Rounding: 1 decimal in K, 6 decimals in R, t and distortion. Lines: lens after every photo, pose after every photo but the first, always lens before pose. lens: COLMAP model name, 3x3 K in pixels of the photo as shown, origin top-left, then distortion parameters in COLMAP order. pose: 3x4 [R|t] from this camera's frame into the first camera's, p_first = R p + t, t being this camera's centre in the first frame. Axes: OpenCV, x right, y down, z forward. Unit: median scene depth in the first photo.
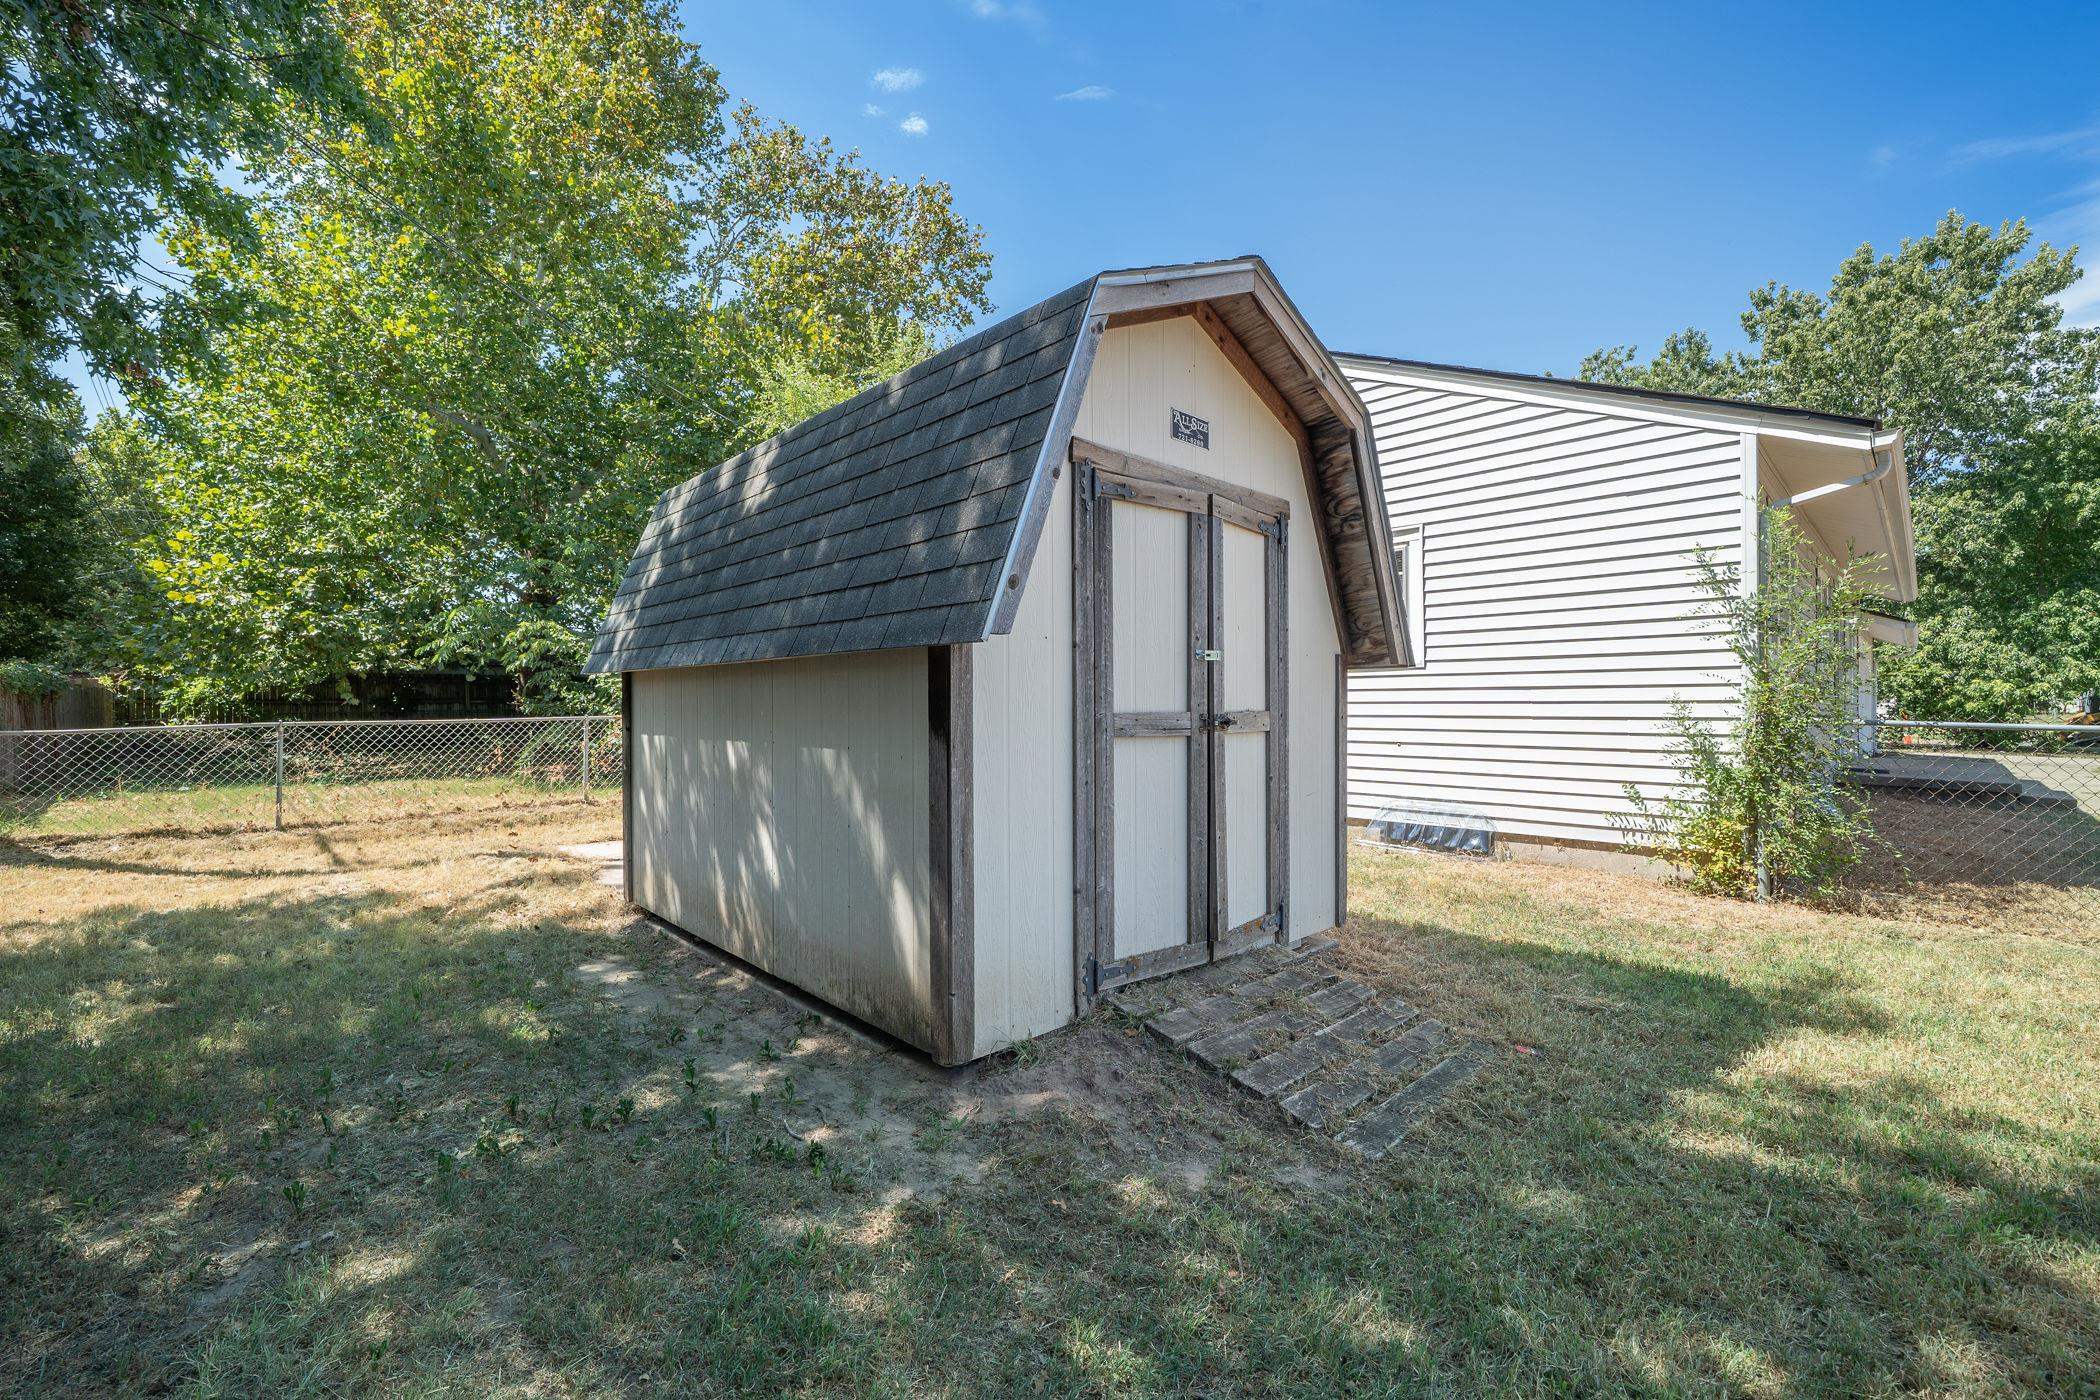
lens RADIAL K [[827.4, 0, 1048.2], [0, 827.4, 693.9], [0, 0, 1]] dist [0.000124, -0.000057]
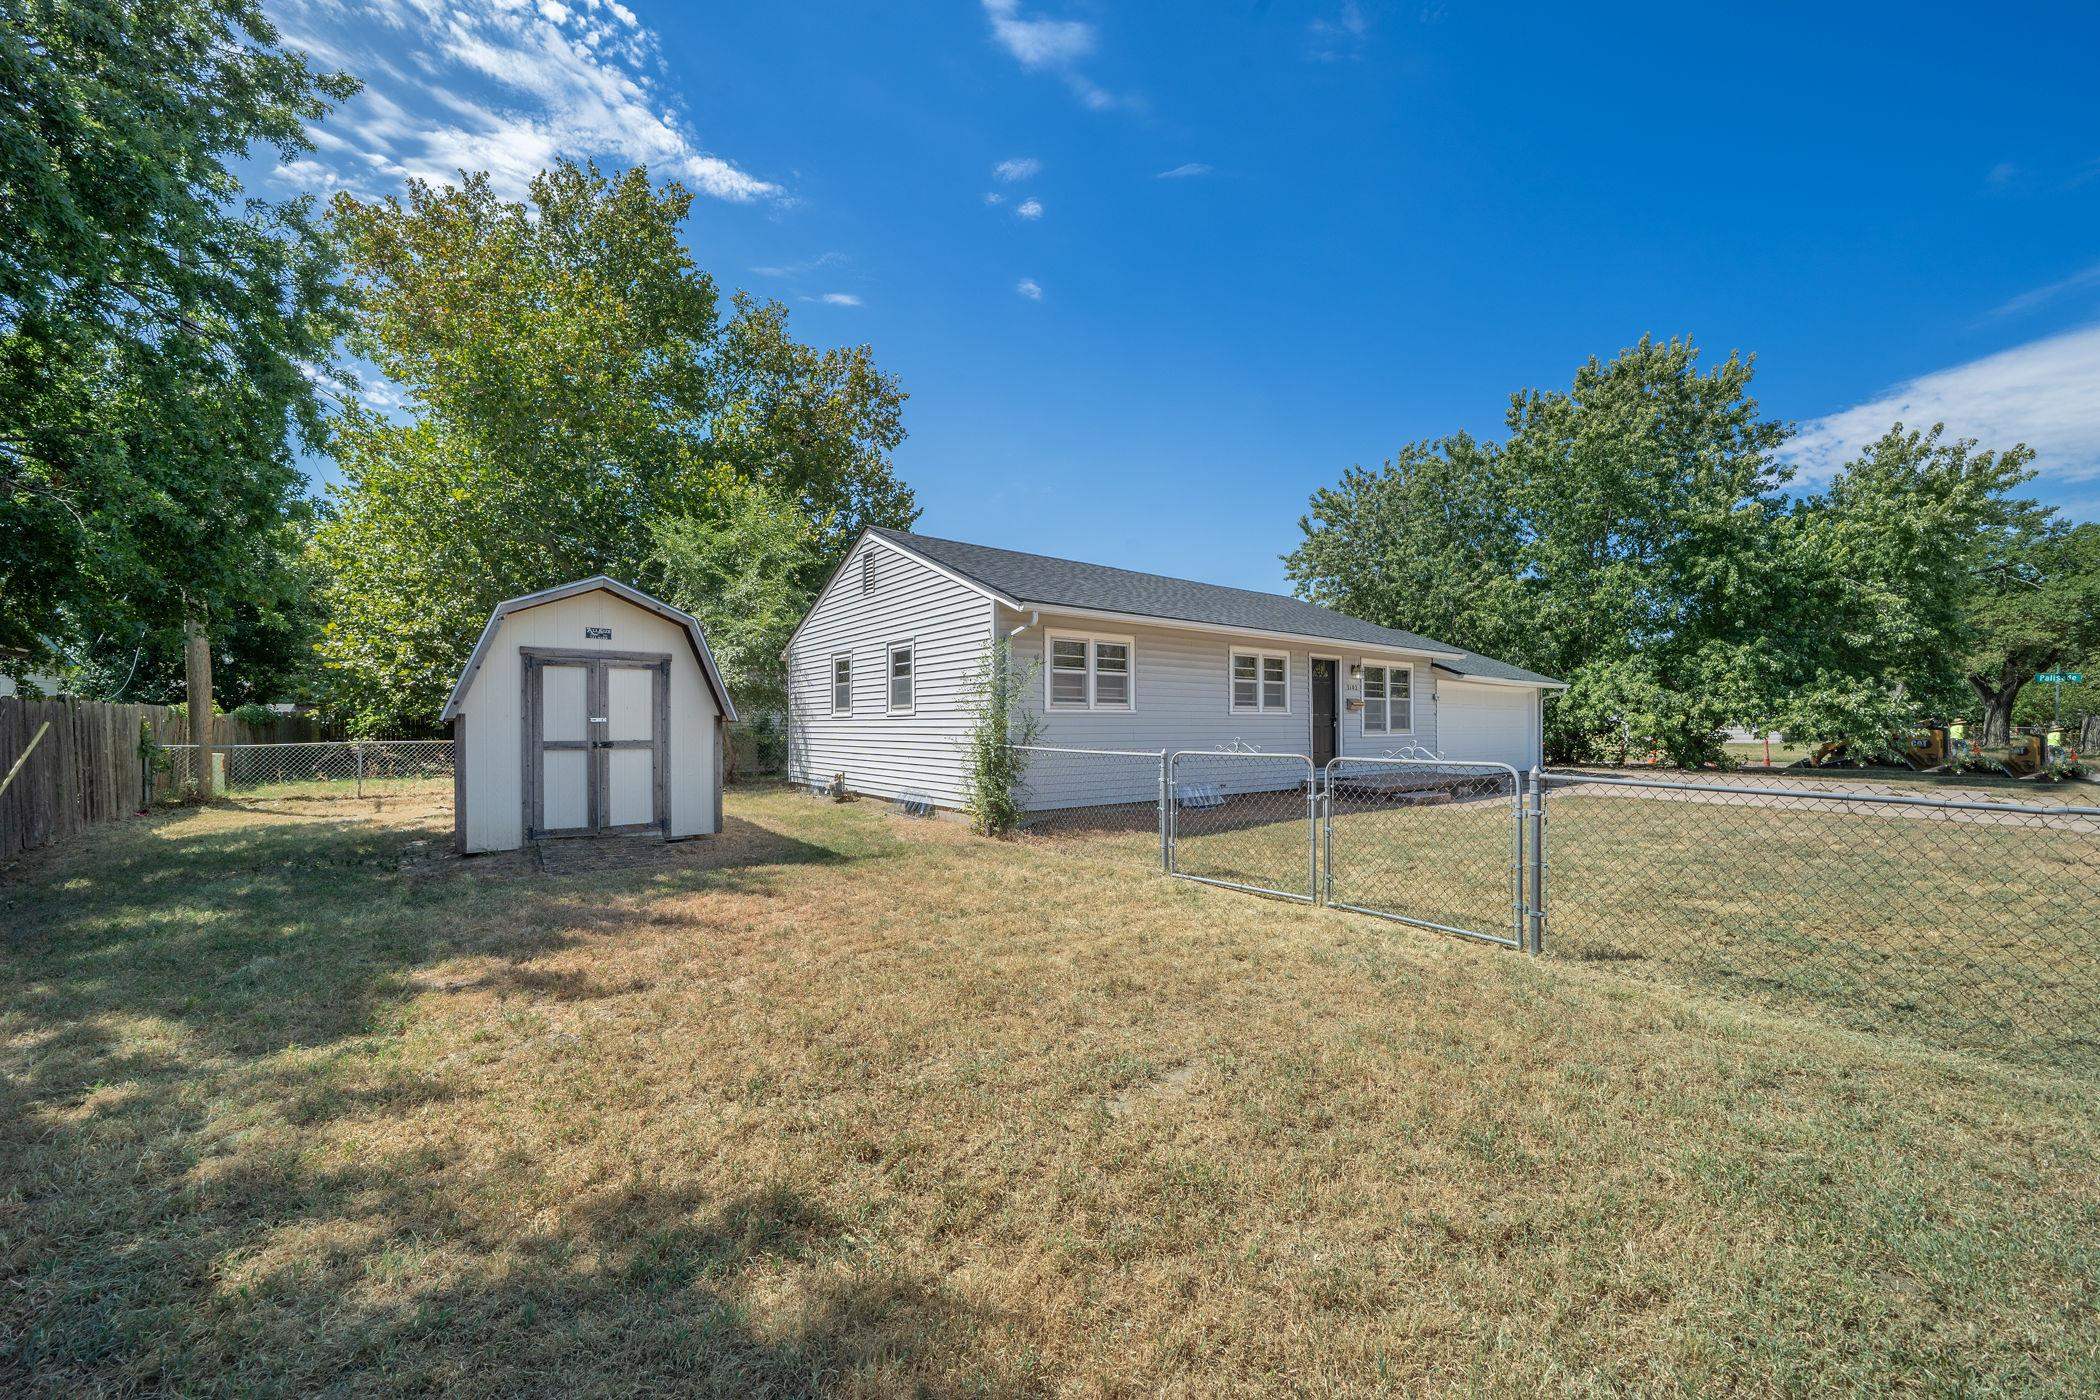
lens RADIAL K [[769.2, 0, 1050.0], [0, 769.2, 700.0], [0, 0, 1]] dist [-0.000323, 0.000004]
pose [[0.993552, -0.001058, -0.113375, 1.083589], [-0.001248, 0.999794, -0.020265, -0.034585], [0.113373, 0.020276, 0.993346, -0.734122]]
